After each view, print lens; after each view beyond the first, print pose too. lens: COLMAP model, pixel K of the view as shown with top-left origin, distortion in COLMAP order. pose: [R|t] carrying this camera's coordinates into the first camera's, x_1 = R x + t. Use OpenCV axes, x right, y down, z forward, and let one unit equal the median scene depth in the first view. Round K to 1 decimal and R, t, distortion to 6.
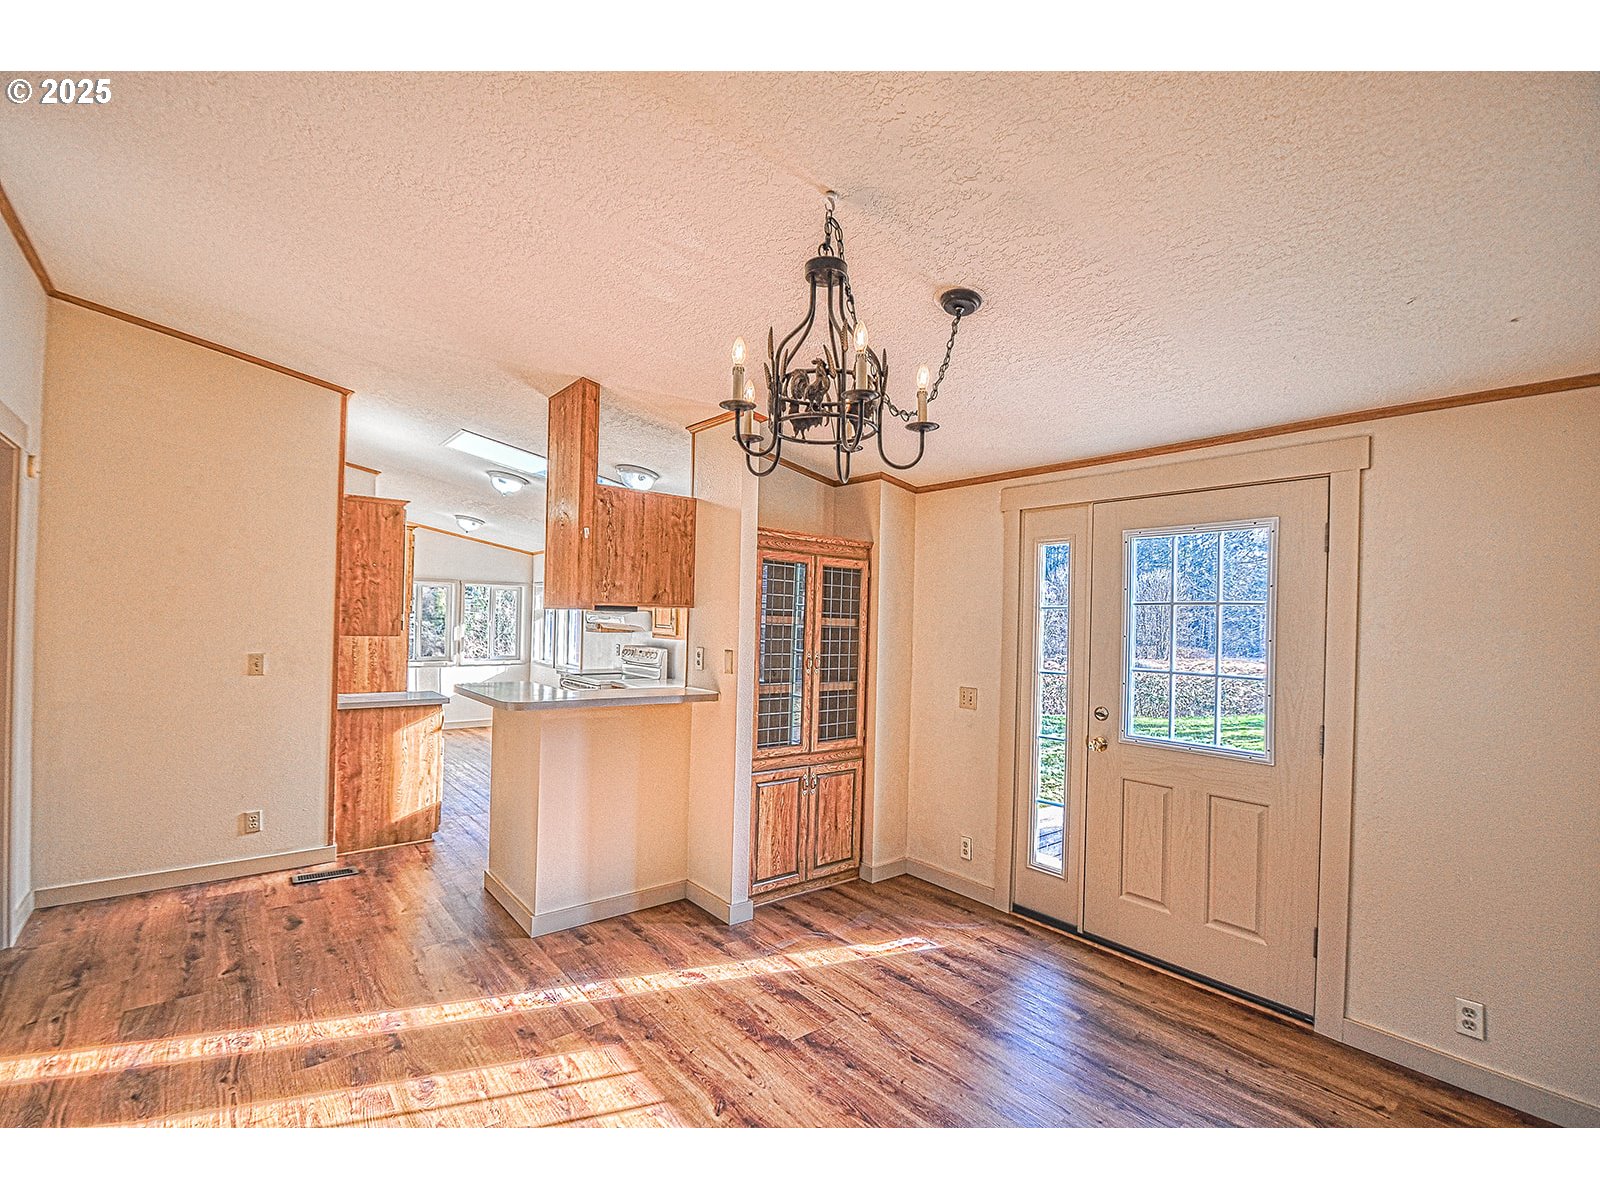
lens RADIAL K [[717.0, 0, 800.0], [0, 717.0, 600.0], [0, 0, 1]] dist [0.000634, 0.000248]
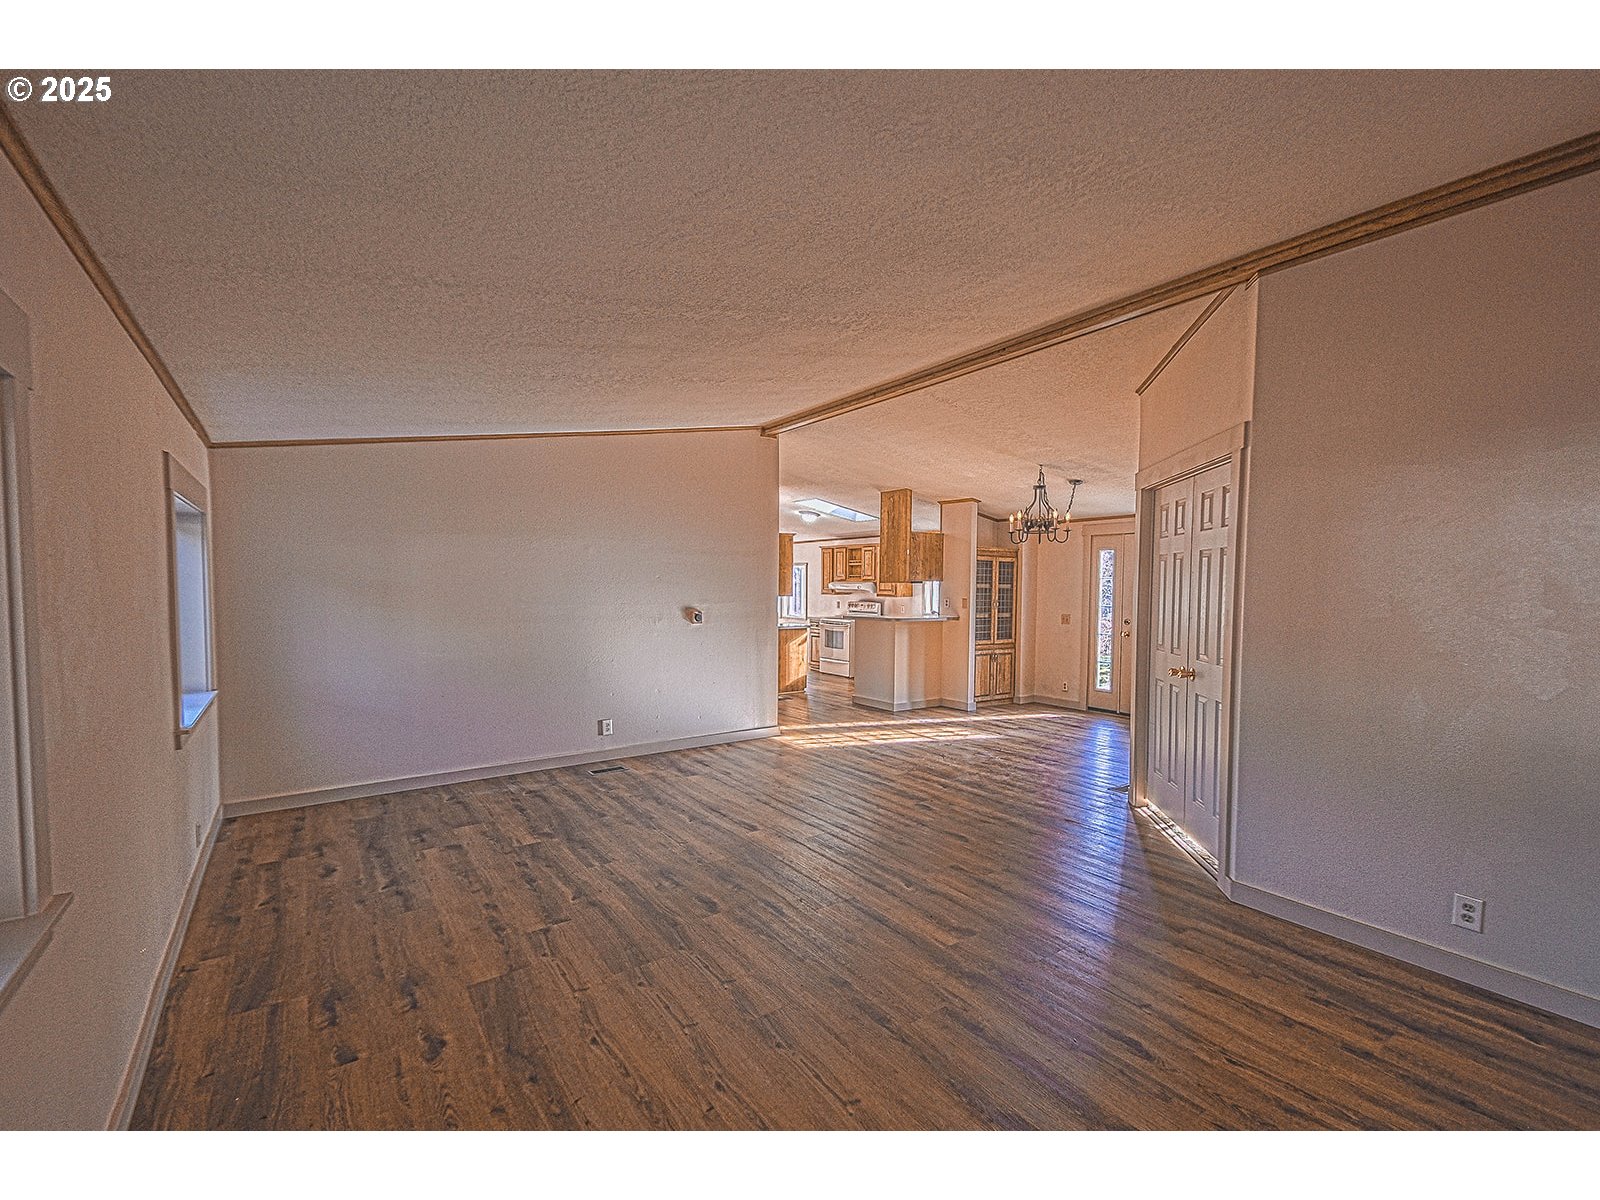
lens RADIAL K [[682.9, 0, 800.0], [0, 682.9, 600.0], [0, 0, 1]] dist [0.002278, 0.000101]
pose [[0.997215, -0.019412, -0.072007, -0.433122], [0.023262, 0.998323, 0.053012, -0.053887], [0.070857, -0.054540, 0.995994, -1.169480]]
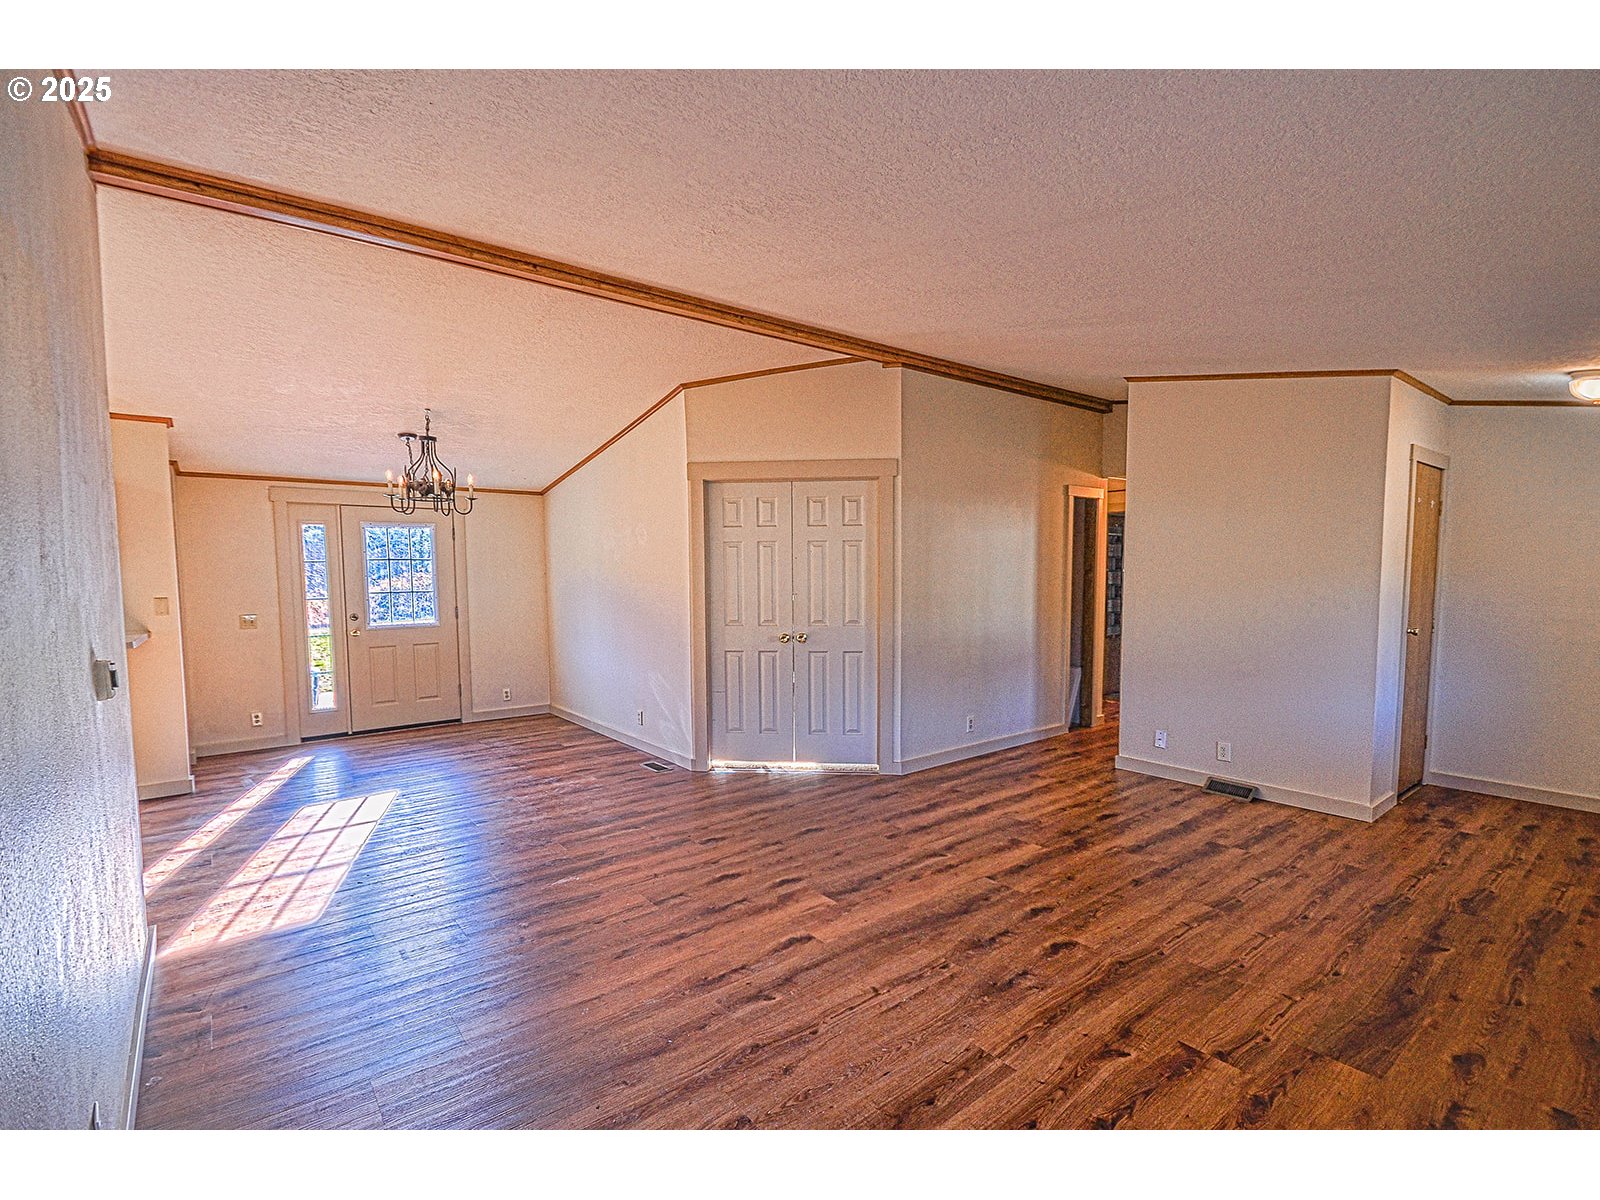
lens RADIAL K [[727.3, 0, 800.0], [0, 727.3, 600.0], [0, 0, 1]] dist [0.000435, -0.007737]
pose [[0.038842, -0.081774, 0.995894, -1.266401], [-0.021997, 0.996334, 0.082668, -0.063264], [-0.999003, -0.025118, 0.036901, -0.216215]]
